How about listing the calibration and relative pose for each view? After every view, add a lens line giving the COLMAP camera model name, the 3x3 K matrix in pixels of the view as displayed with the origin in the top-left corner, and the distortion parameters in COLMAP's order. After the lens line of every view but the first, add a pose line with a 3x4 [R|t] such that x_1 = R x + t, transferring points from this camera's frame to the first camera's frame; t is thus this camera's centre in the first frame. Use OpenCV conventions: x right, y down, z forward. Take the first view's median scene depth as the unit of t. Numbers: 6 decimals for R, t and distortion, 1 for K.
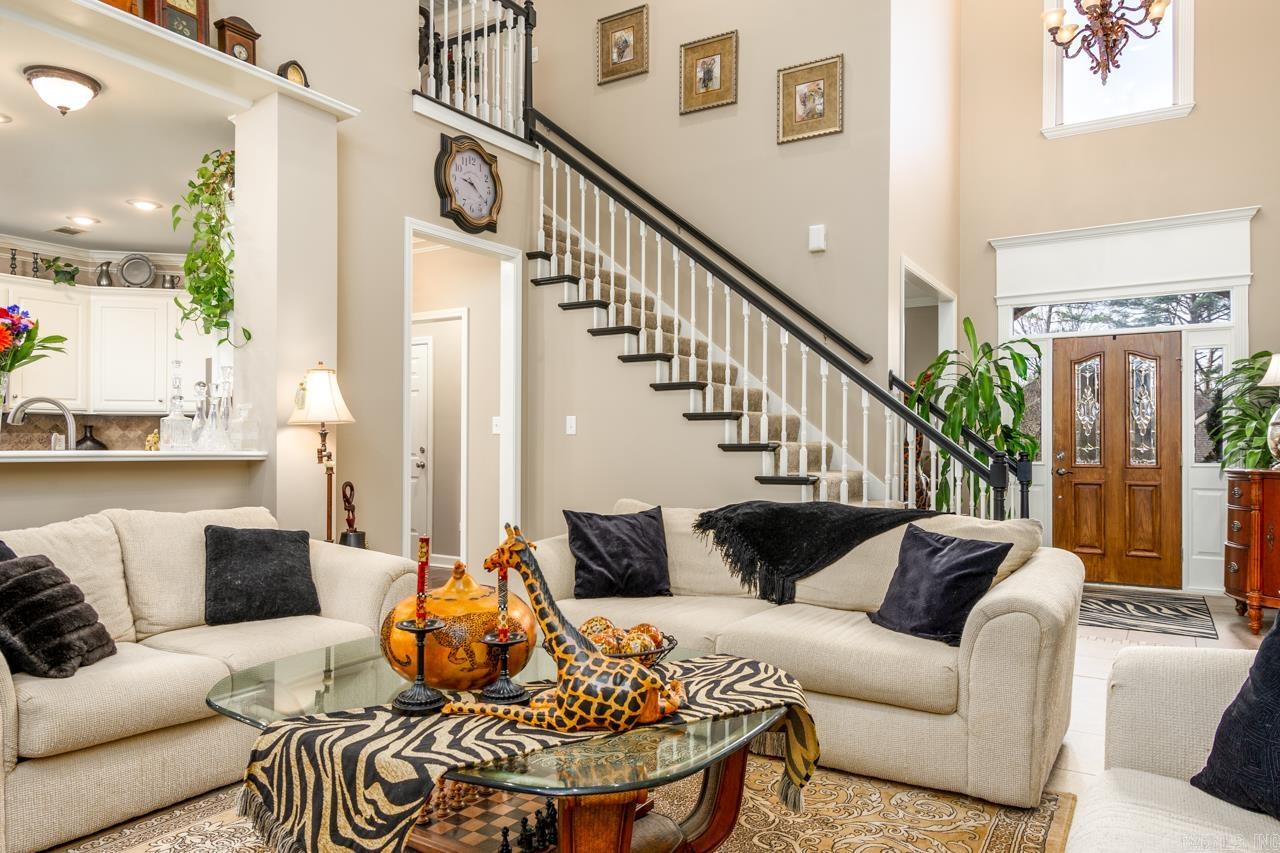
lens RADIAL K [[850.1, 0, 641.7], [0, 850.1, 432.3], [0, 0, 1]] dist [0.001152, -0.000576]
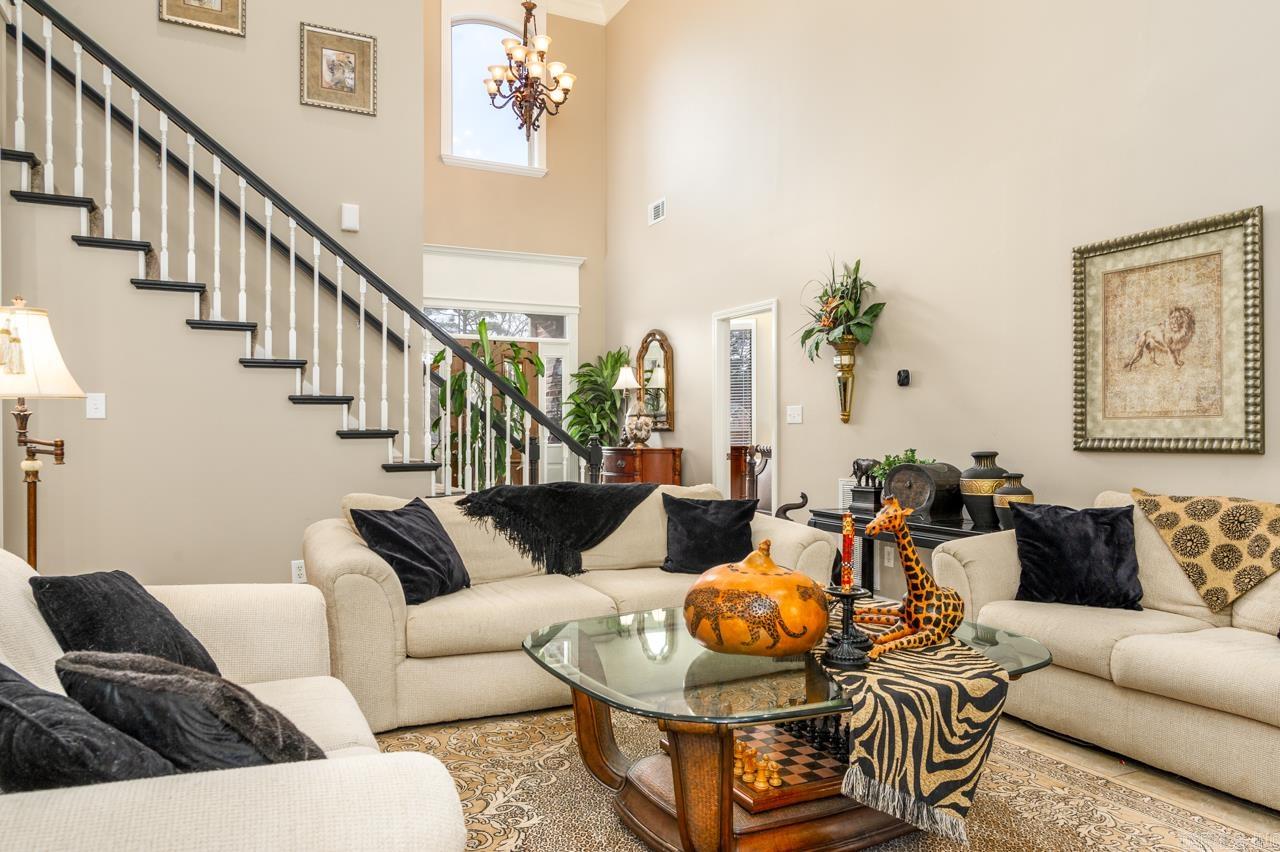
lens RADIAL K [[850.1, 0, 641.7], [0, 850.1, 431.8], [0, 0, 1]] dist [0.001152, -0.000576]
pose [[0.525625, -0.003690, 0.850708, -0.702065], [-0.011166, 0.999875, 0.011236, 0.001434], [-0.850643, -0.015405, 0.525518, 0.325822]]
